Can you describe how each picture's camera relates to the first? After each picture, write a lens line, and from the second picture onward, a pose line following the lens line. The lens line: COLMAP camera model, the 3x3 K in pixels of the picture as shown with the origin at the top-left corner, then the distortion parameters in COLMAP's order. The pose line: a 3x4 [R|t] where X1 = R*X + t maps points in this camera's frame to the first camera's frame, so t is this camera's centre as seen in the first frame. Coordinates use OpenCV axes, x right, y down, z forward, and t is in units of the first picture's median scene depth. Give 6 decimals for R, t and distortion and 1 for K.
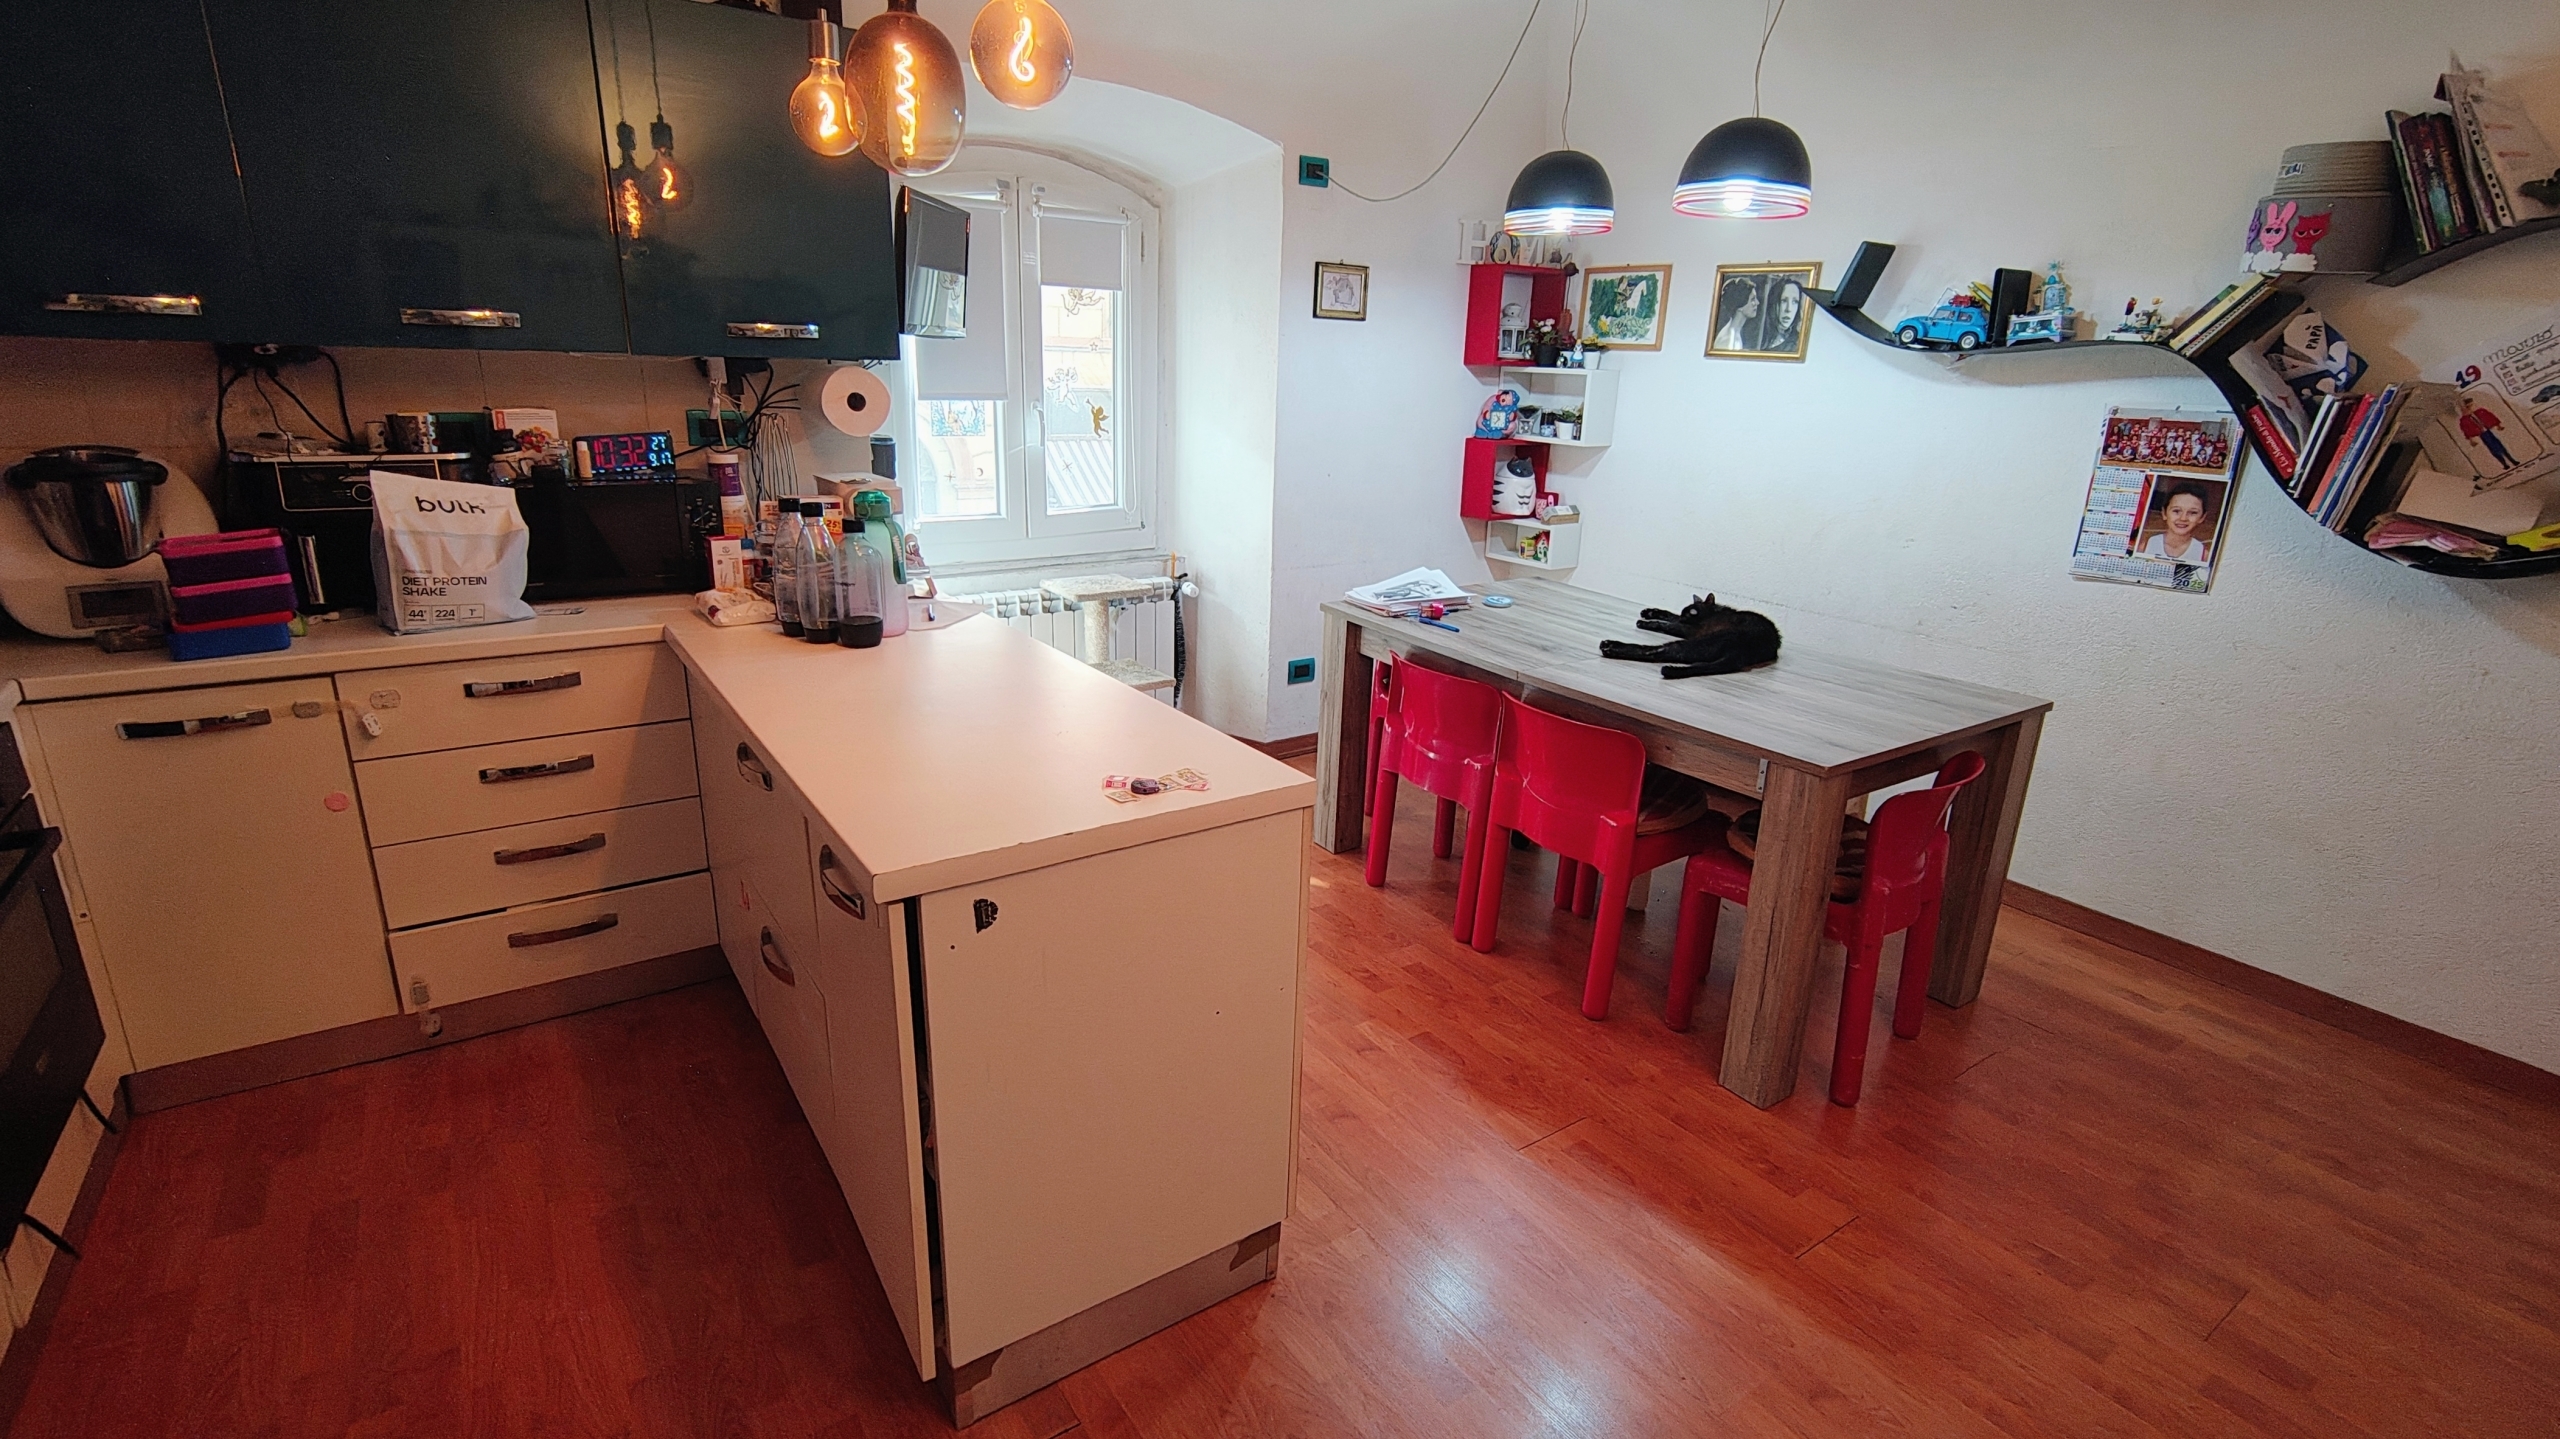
lens RADIAL K [[1188.7, 0, 1280.5], [0, 1188.7, 730.1], [0, 0, 1]] dist [0.000479, 0.000674]
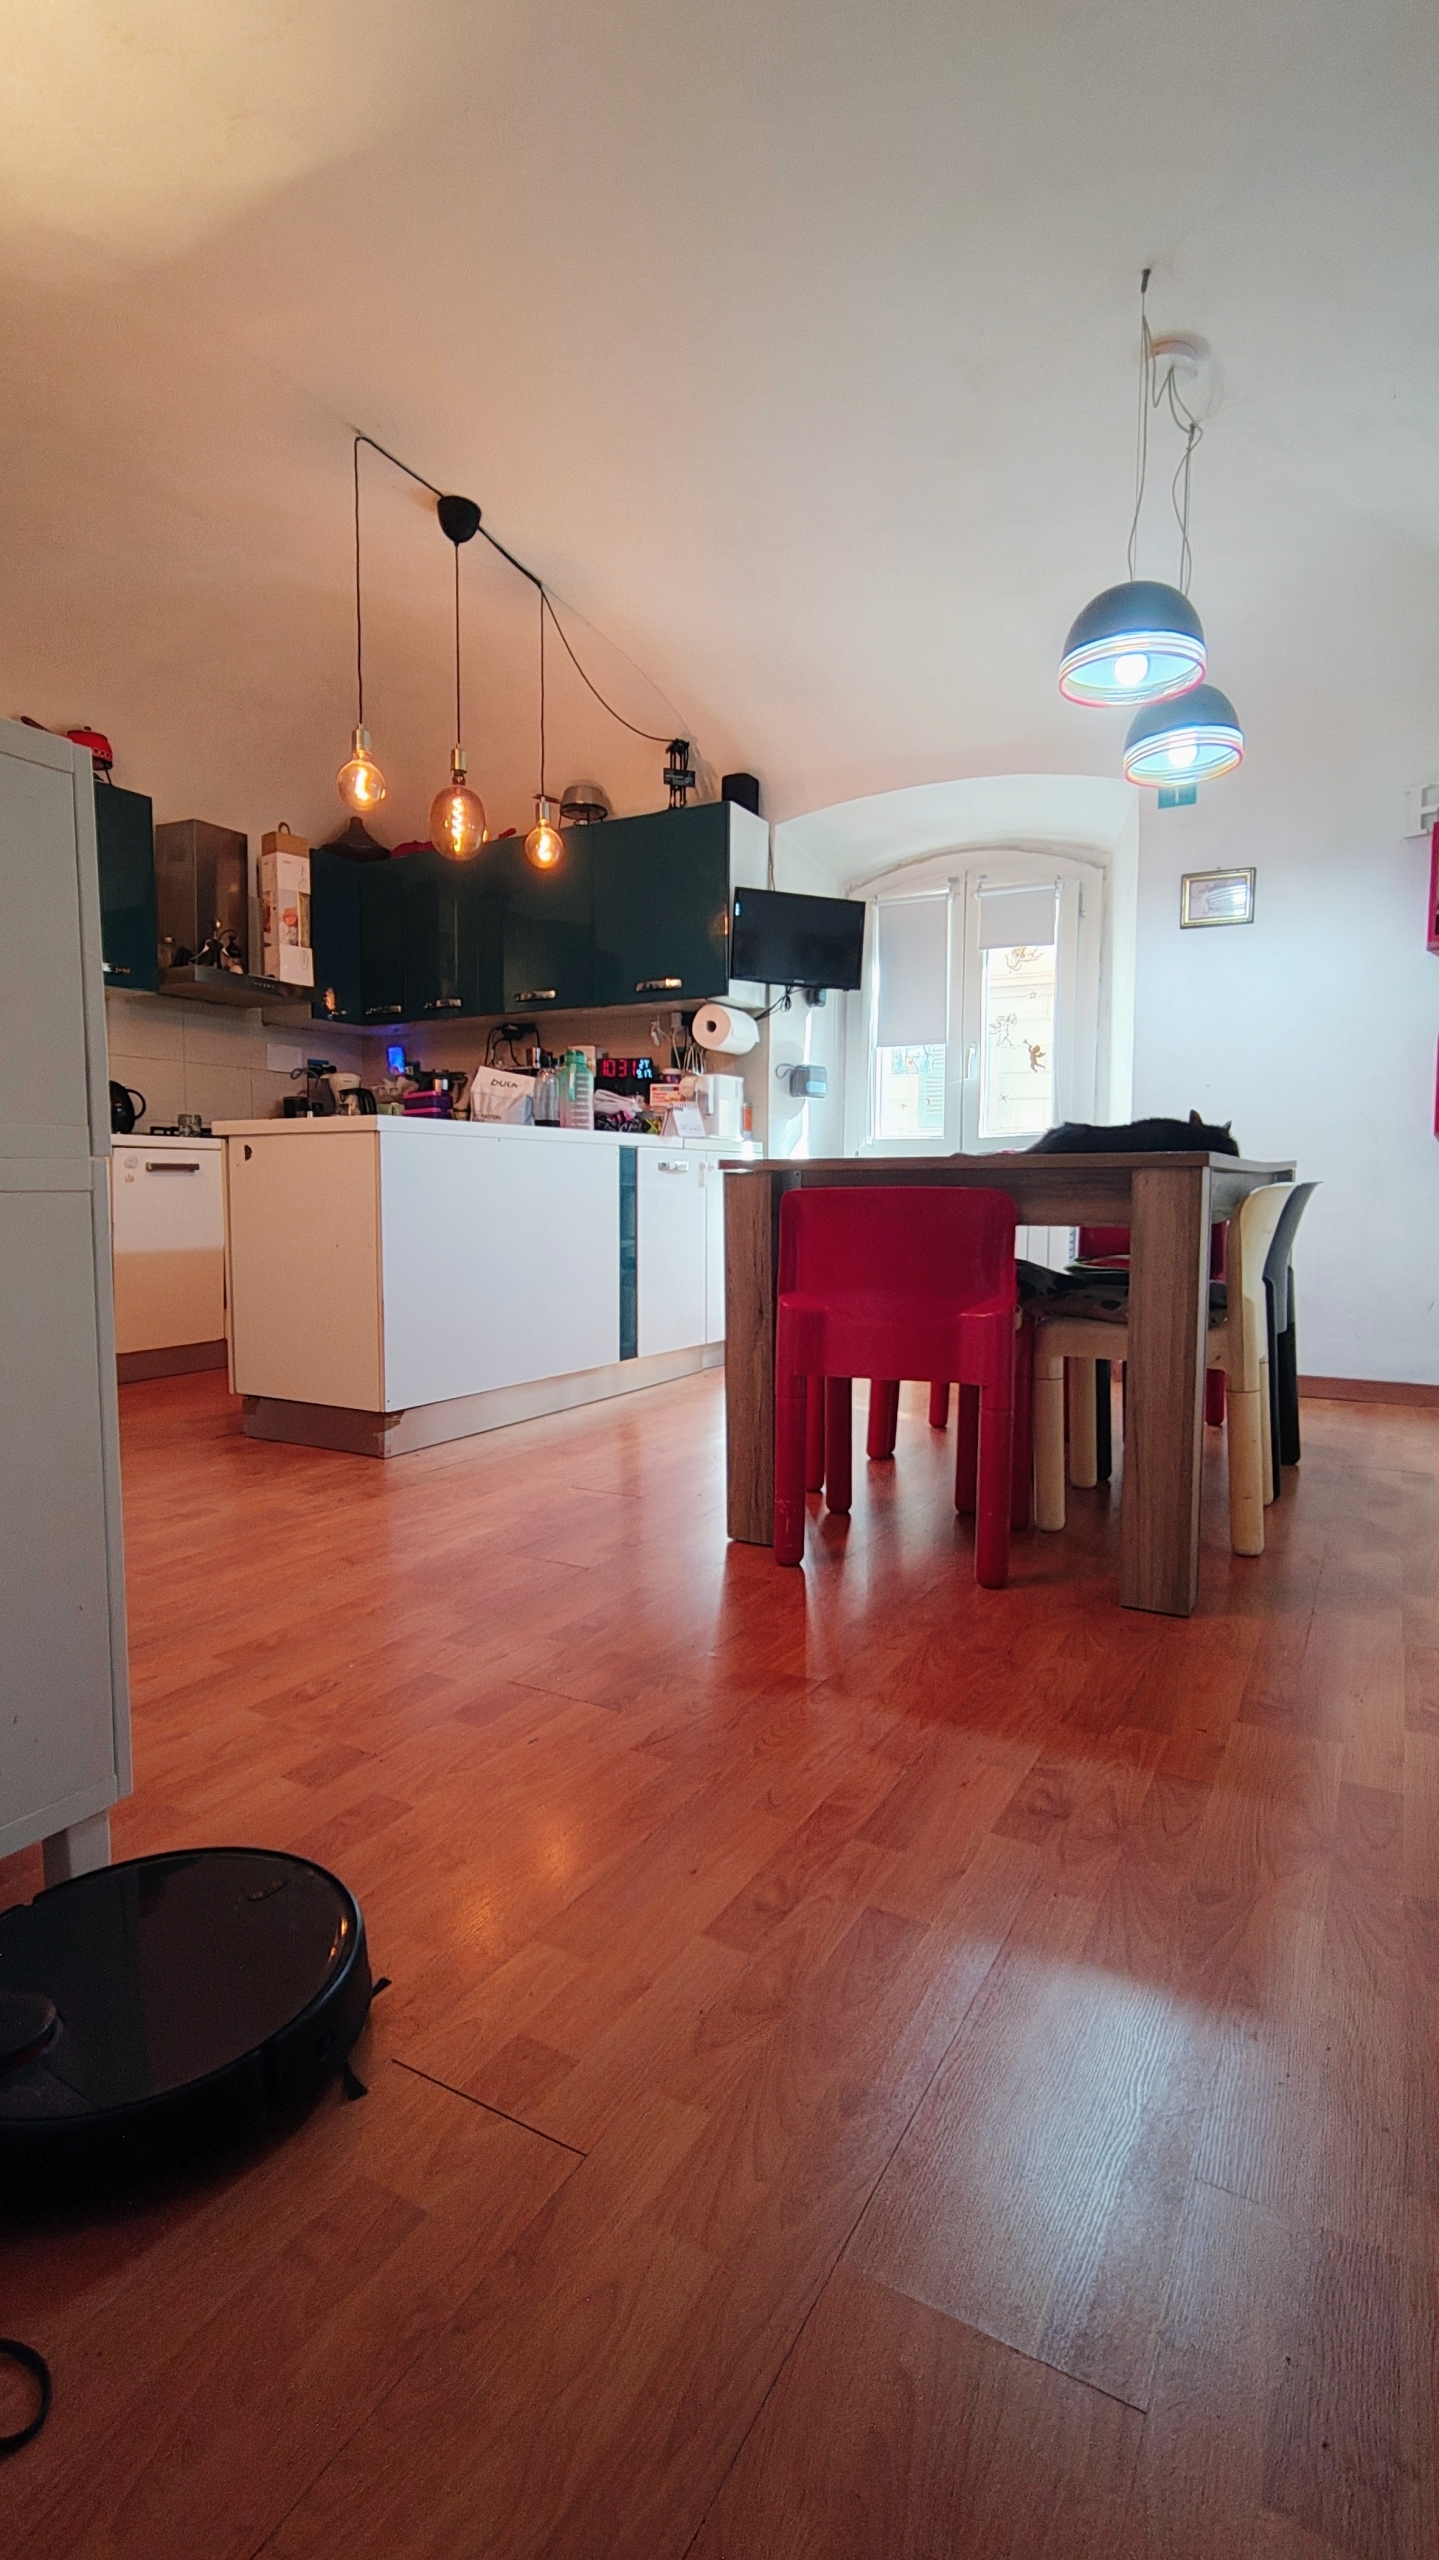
lens RADIAL K [[1188.7, 0, 708.1], [0, 1188.7, 1274.7], [0, 0, 1]] dist [0.000479, 0.000674]
pose [[0.424066, 0.039935, -0.904750, 0.808921], [-0.265311, 0.960674, -0.081951, 0.124728], [0.865897, 0.274793, 0.417984, 0.334942]]
